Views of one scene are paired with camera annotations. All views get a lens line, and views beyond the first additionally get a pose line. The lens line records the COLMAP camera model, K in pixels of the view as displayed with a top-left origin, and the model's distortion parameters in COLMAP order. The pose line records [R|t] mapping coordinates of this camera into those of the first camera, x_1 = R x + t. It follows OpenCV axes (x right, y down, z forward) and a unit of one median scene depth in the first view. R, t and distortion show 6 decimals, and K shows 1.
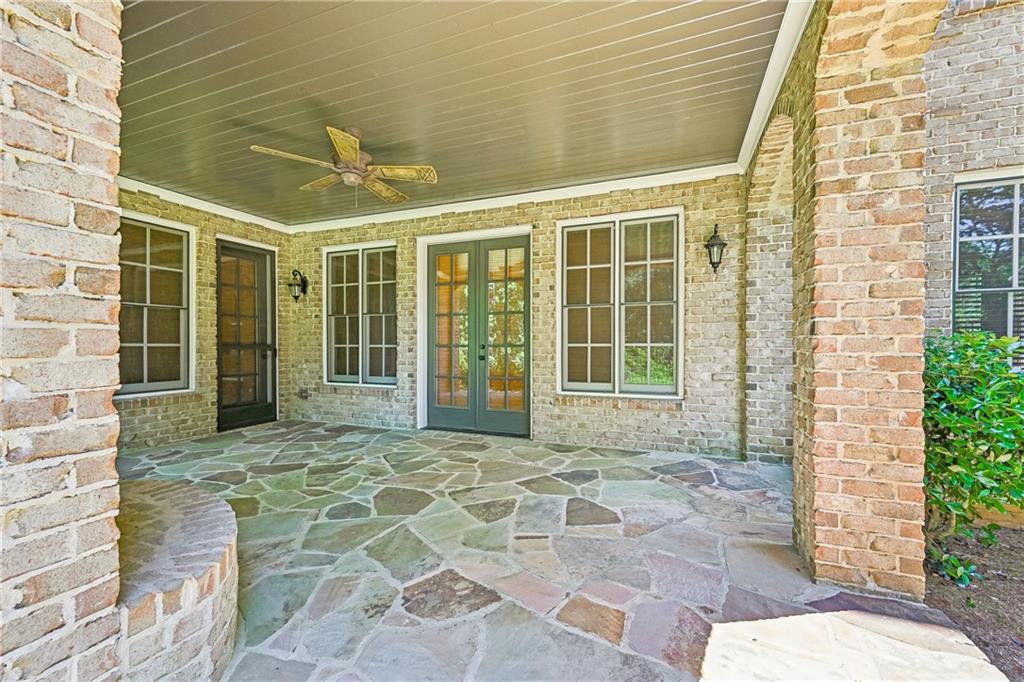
lens RADIAL K [[408.8, 0, 510.3], [0, 408.8, 339.8], [0, 0, 1]] dist [-0.000969, 0.000169]
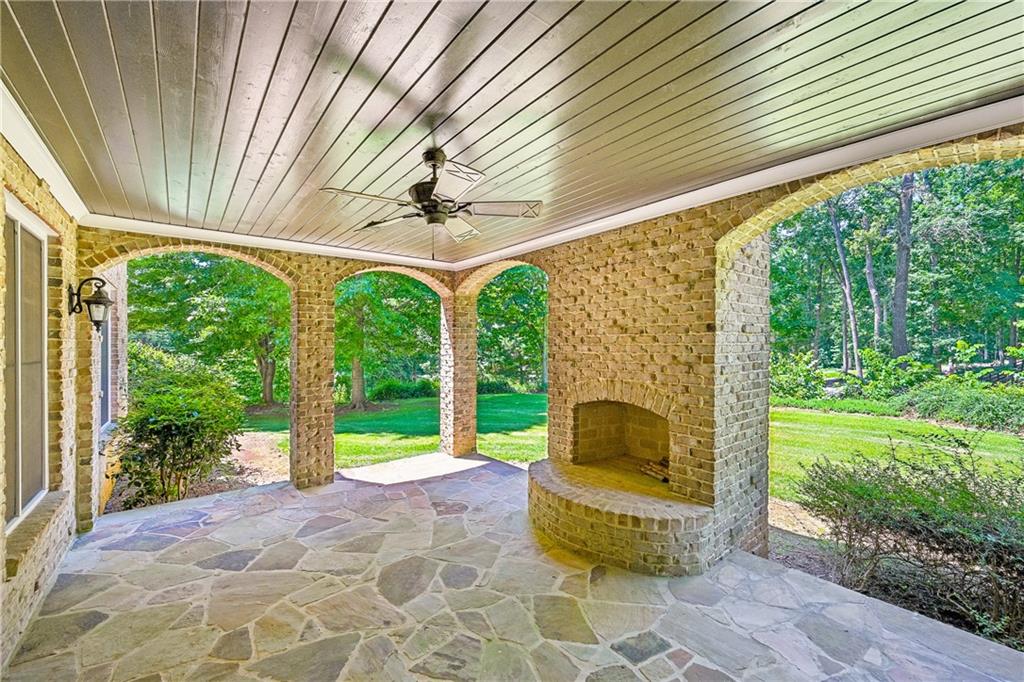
lens RADIAL K [[408.8, 0, 510.3], [0, 408.8, 339.8], [0, 0, 1]] dist [-0.000969, 0.000169]
pose [[-0.868417, 0.012122, 0.495686, -0.951916], [0.003738, 0.999833, -0.017903, -0.160508], [-0.495820, -0.013695, -0.868317, 1.690047]]
